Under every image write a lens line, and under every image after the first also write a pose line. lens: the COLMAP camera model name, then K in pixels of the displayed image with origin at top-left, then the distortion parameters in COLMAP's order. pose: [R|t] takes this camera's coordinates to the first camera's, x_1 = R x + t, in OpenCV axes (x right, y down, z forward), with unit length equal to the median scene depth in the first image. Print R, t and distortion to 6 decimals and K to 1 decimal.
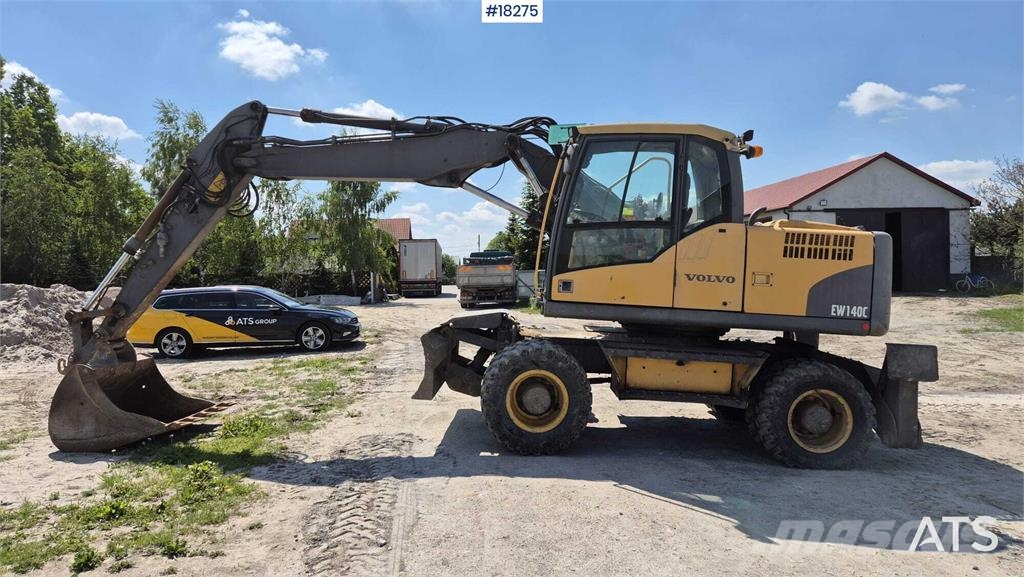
lens RADIAL K [[685.6, 0, 507.3], [0, 685.6, 282.3], [0, 0, 1]] dist [0.079313, -0.065039]
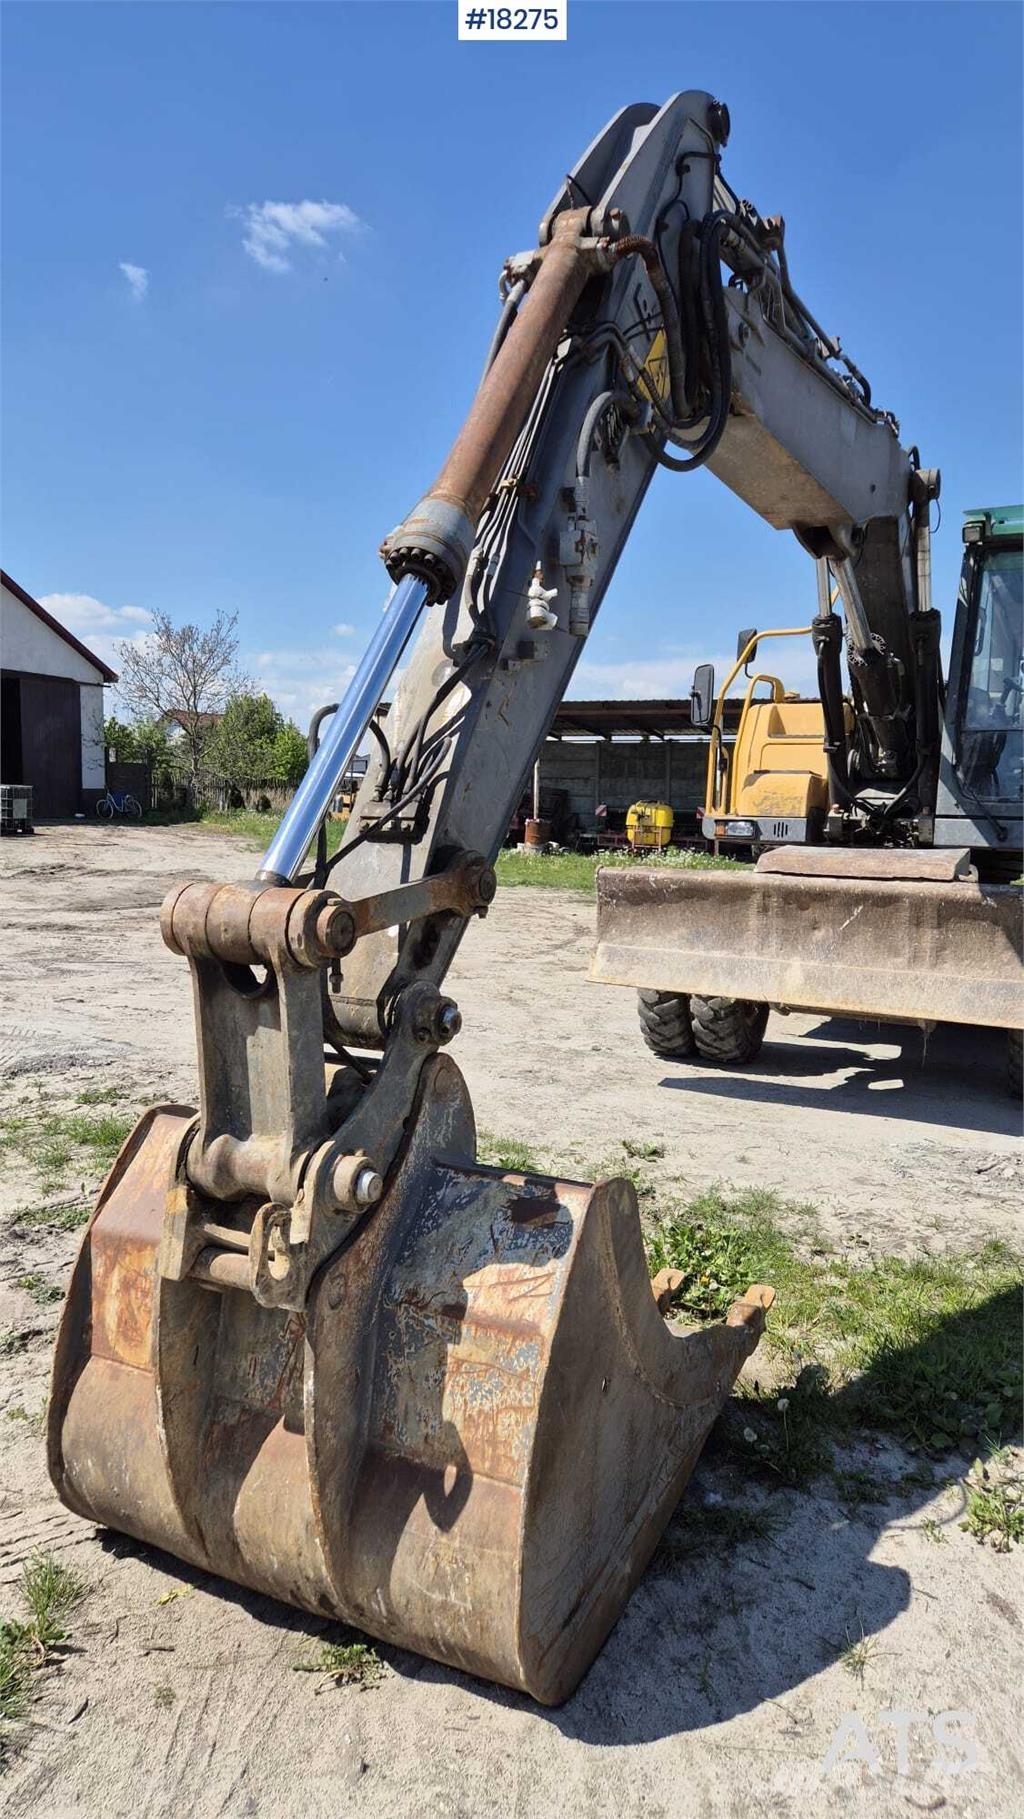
lens RADIAL K [[1217.9, 0, 511.8], [0, 1217.9, 903.7], [0, 0, 1]] dist [0.079313, -0.065039]
pose [[0.432811, -0.061045, 0.899415, -0.910833], [-0.012226, 0.997215, 0.073567, 0.022396], [-0.901402, -0.042837, 0.430860, 0.895555]]
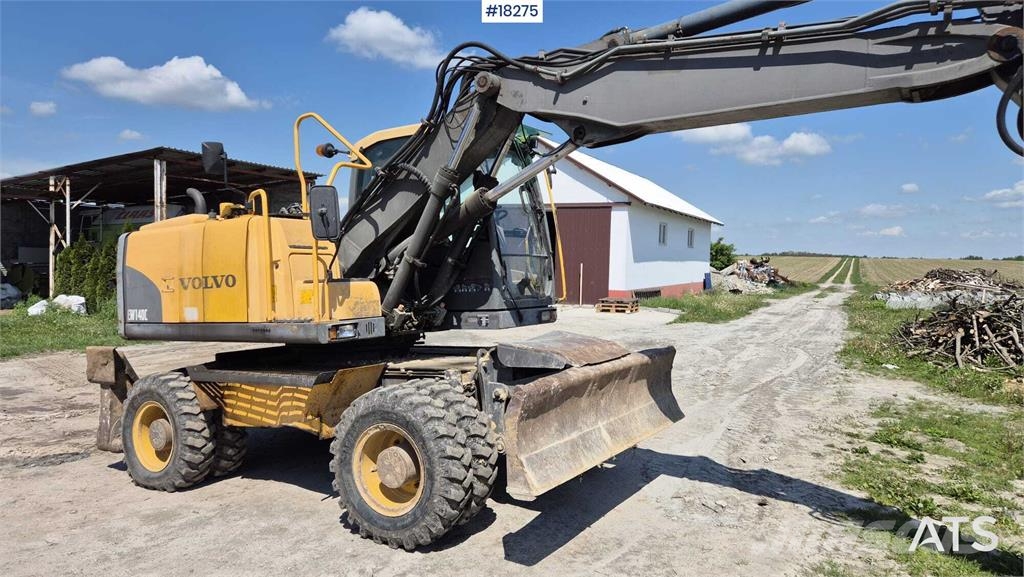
lens RADIAL K [[685.6, 0, 509.6], [0, 685.6, 281.7], [0, 0, 1]] dist [0.079313, -0.065039]
pose [[-0.855597, -0.021402, 0.517199, -0.362904], [-0.001363, 0.999235, 0.039094, -0.042992], [-0.517640, 0.032743, -0.854972, 1.673844]]
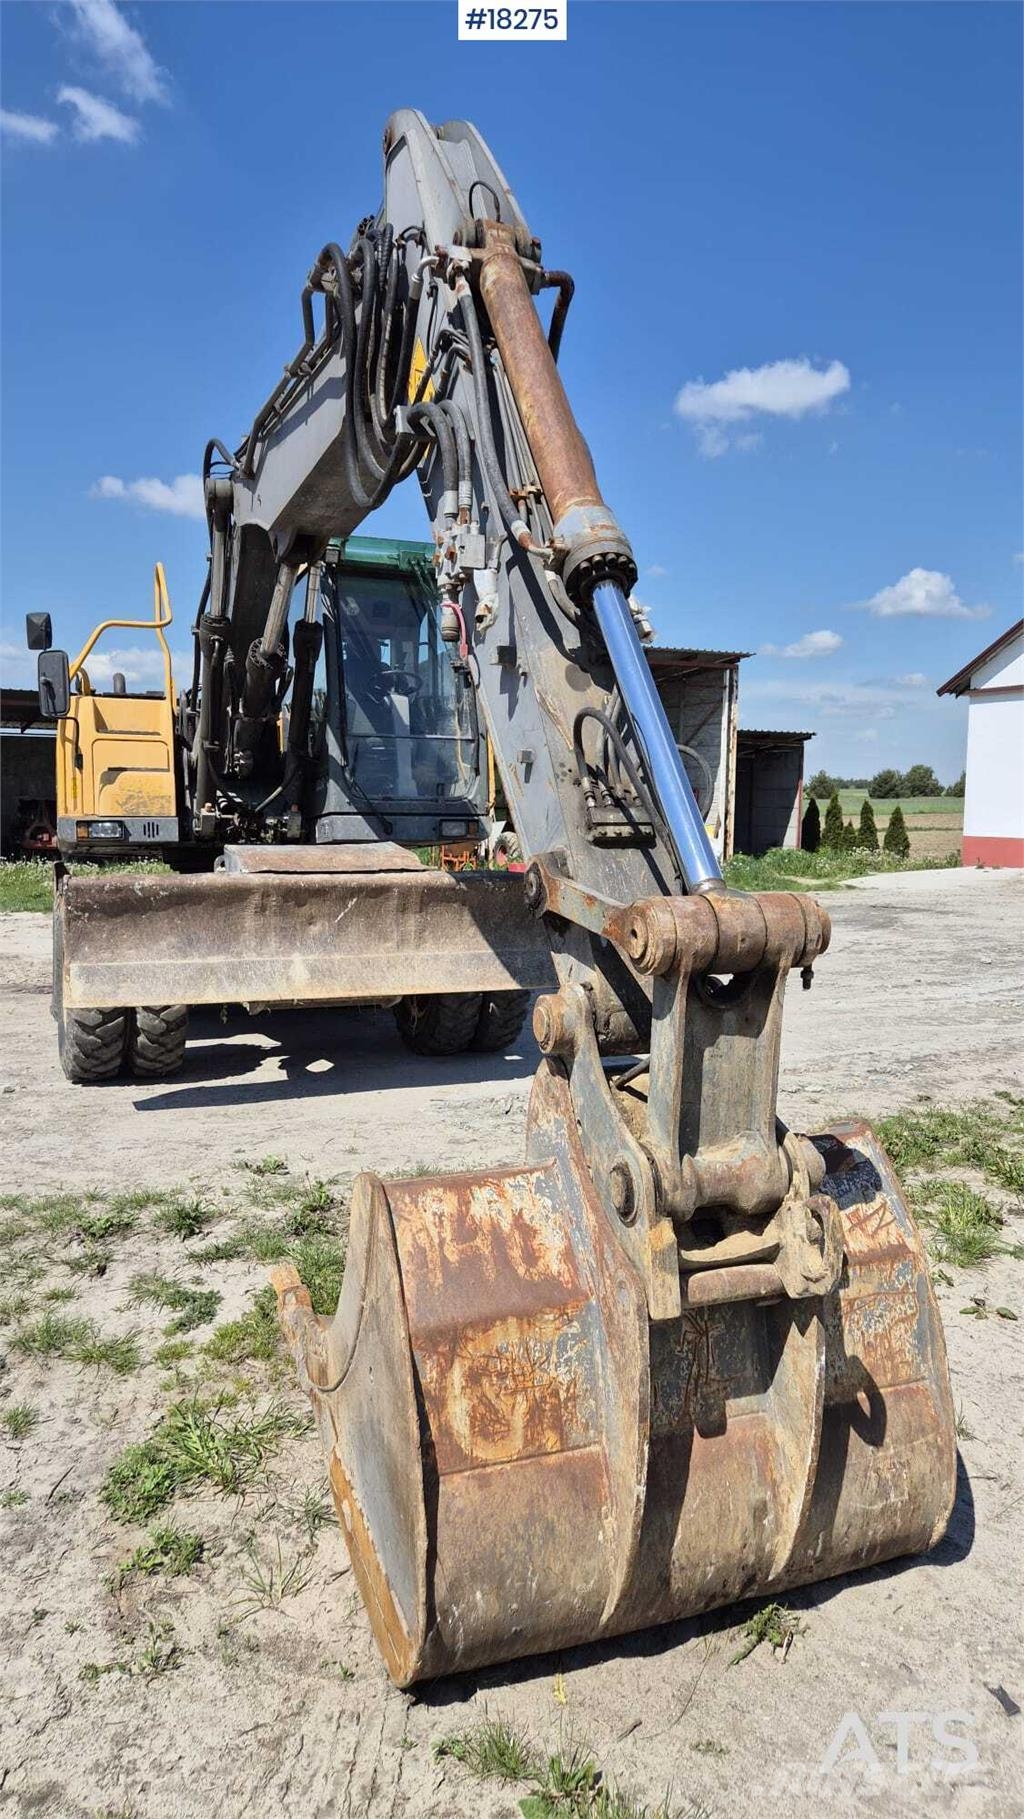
lens RADIAL K [[1217.9, 0, 532.4], [0, 1217.9, 905.8], [0, 0, 1]] dist [0.079313, -0.065039]
pose [[-0.396858, -0.067974, 0.915359, -0.922387], [0.009564, 0.996894, 0.078176, 0.019759], [-0.917830, 0.039779, -0.394976, 1.253478]]
